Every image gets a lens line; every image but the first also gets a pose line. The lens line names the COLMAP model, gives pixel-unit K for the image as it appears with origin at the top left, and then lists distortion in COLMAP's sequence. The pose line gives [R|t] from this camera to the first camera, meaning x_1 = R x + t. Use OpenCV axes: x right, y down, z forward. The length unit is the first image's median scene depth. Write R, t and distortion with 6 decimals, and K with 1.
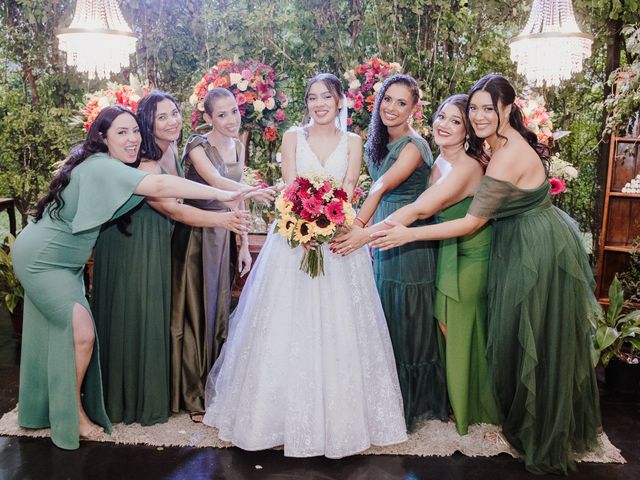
lens RADIAL K [[723.3, 0, 320.0], [0, 723.3, 240.0], [0, 0, 1]] dist [-0.014545, -0.015023]
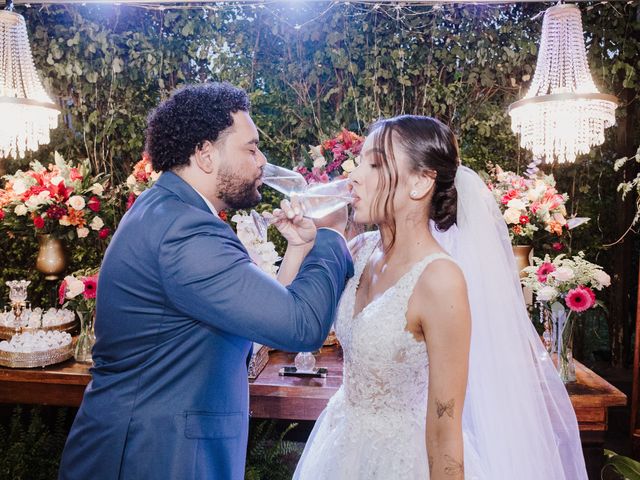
lens RADIAL K [[723.3, 0, 320.0], [0, 723.3, 240.0], [0, 0, 1]] dist [-0.014545, -0.015023]
pose [[0.999971, -0.006706, -0.003472, 0.050481], [0.006292, 0.994122, -0.108086, -0.041290], [0.004176, 0.108061, 0.994136, 0.203450]]
